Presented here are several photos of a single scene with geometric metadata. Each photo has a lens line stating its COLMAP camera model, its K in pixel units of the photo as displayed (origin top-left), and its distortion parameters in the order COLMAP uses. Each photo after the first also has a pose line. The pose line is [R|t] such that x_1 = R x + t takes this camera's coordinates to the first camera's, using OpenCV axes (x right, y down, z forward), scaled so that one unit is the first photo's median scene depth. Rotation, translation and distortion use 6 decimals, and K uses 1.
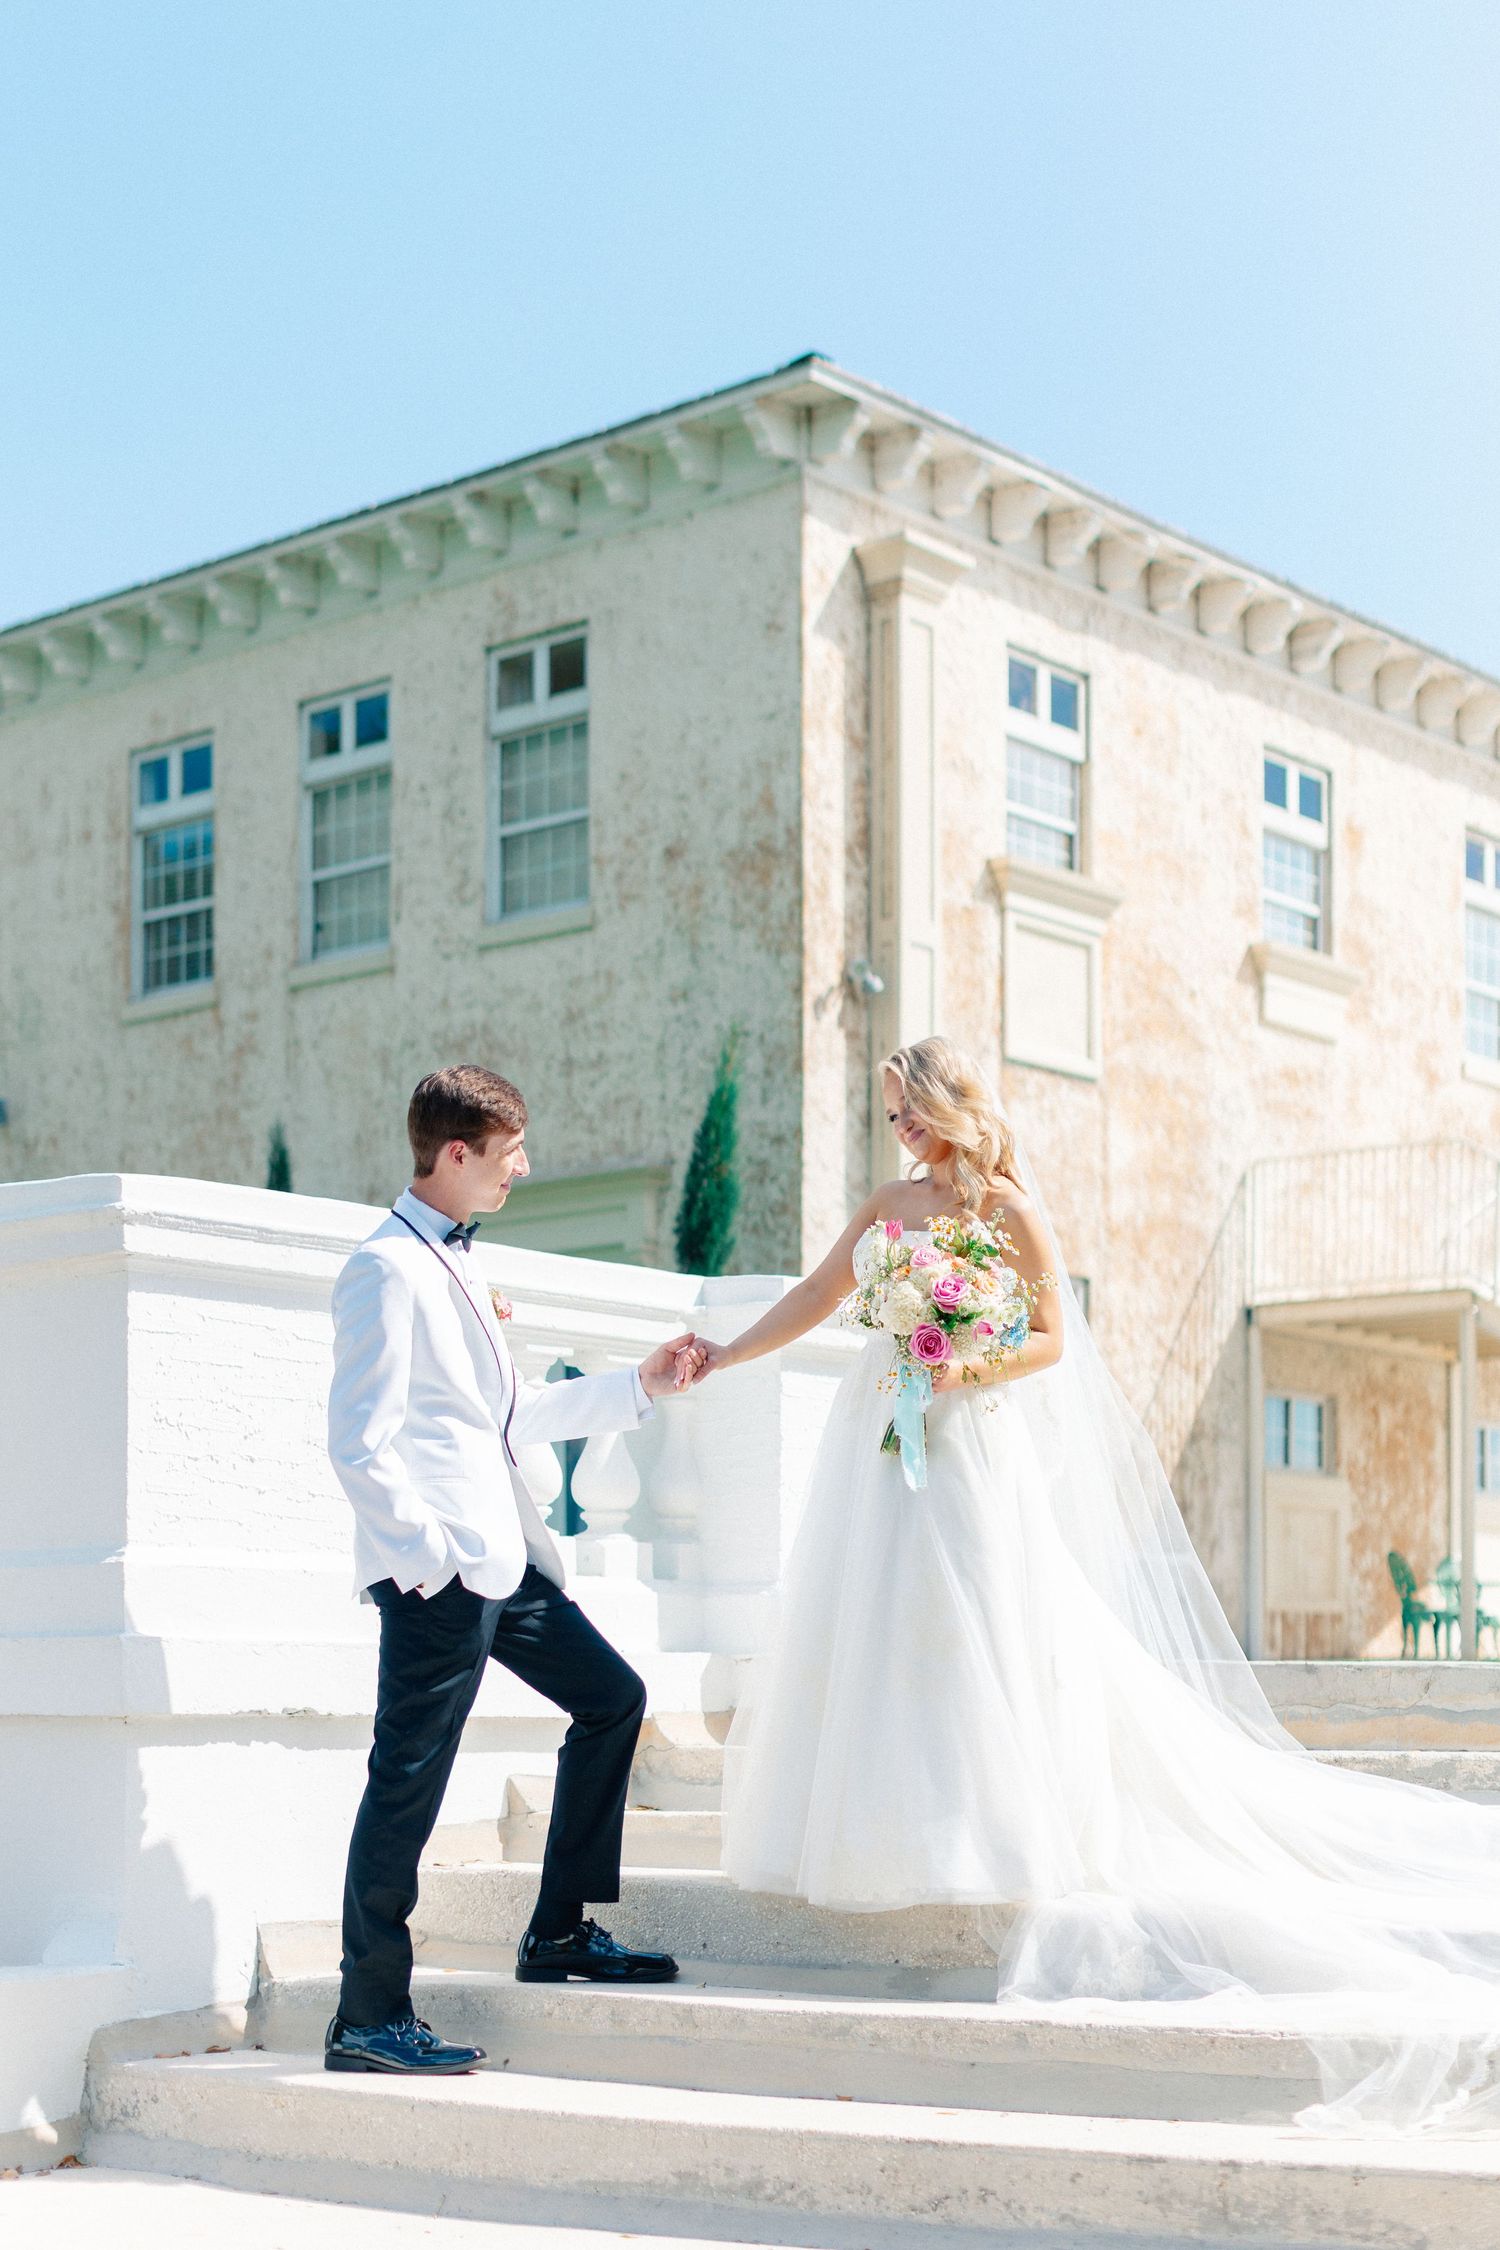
lens RADIAL K [[3448.1, 0, 895.9], [0, 3448.1, 1732.5], [0, 0, 1]] dist [0.003091, 0.058753]
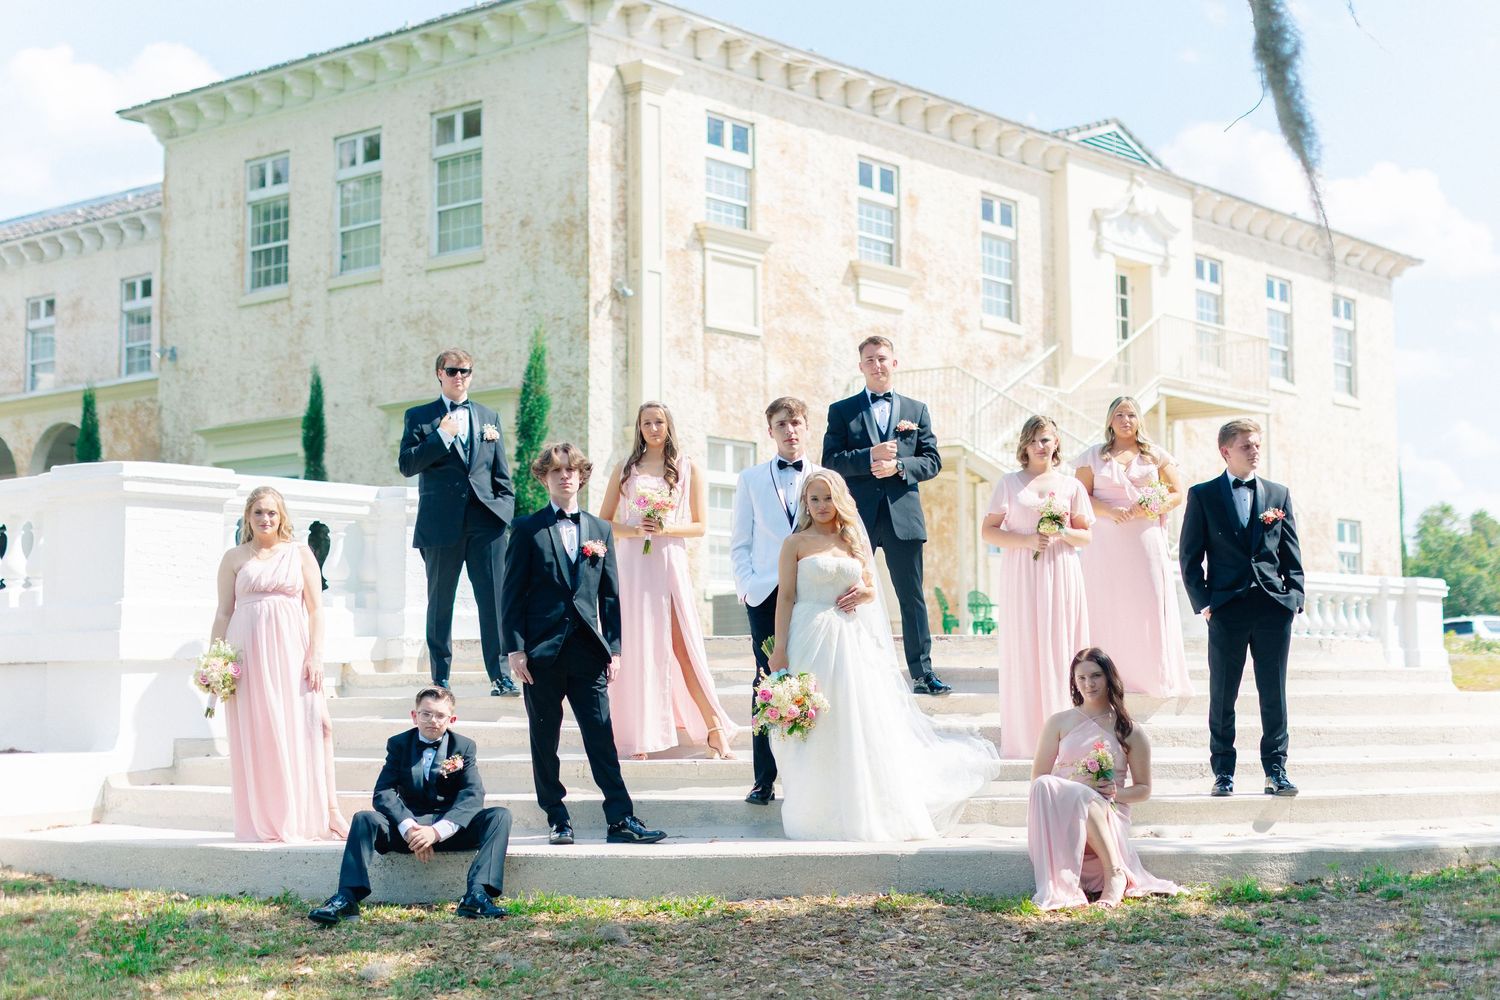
lens RADIAL K [[2287.6, 0, 839.4], [0, 2287.6, 501.1], [0, 0, 1]] dist [0.071425, 0.028759]
pose [[0.999937, -0.009259, 0.006399, 0.094919], [0.009795, 0.995931, -0.089583, 0.010739], [-0.005543, 0.089640, 0.995959, -0.231049]]
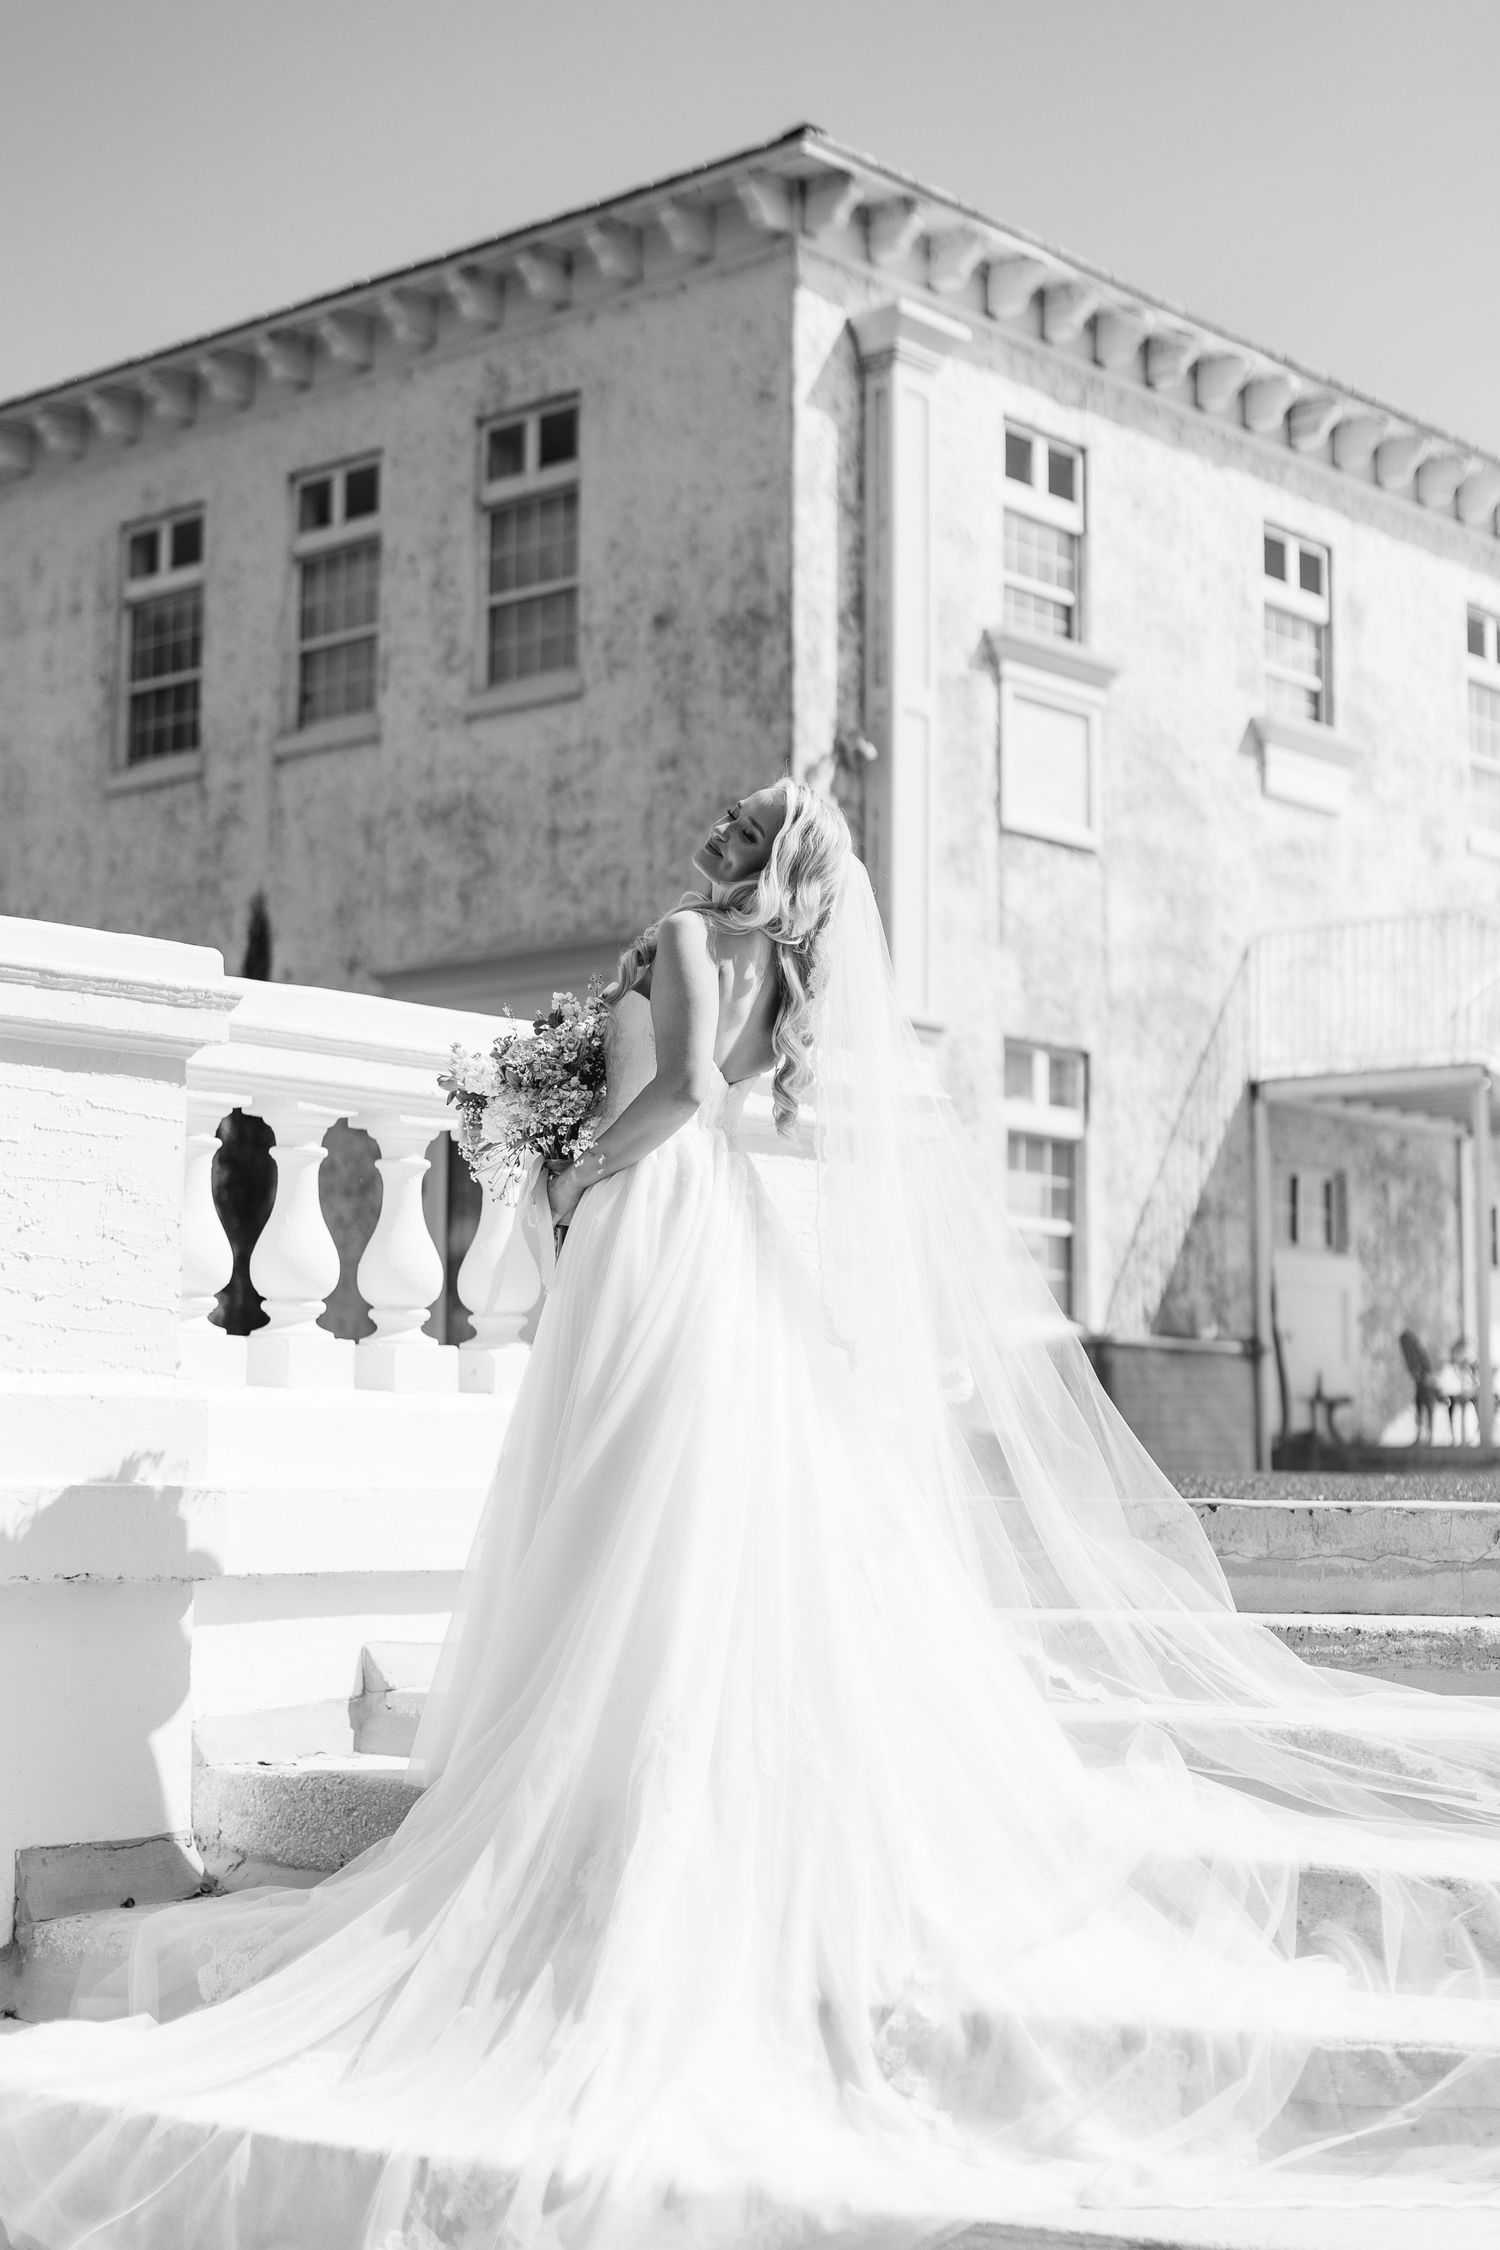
lens RADIAL K [[3333.7, 0, 916.1], [0, 3333.7, 1125.6], [0, 0, 1]] dist [0.028100, 0.037985]
pose [[0.999998, 0.000746, 0.002022, 0.005413], [-0.000518, 0.993893, -0.110342, -0.007517], [-0.002092, 0.110341, 0.993892, 0.070752]]
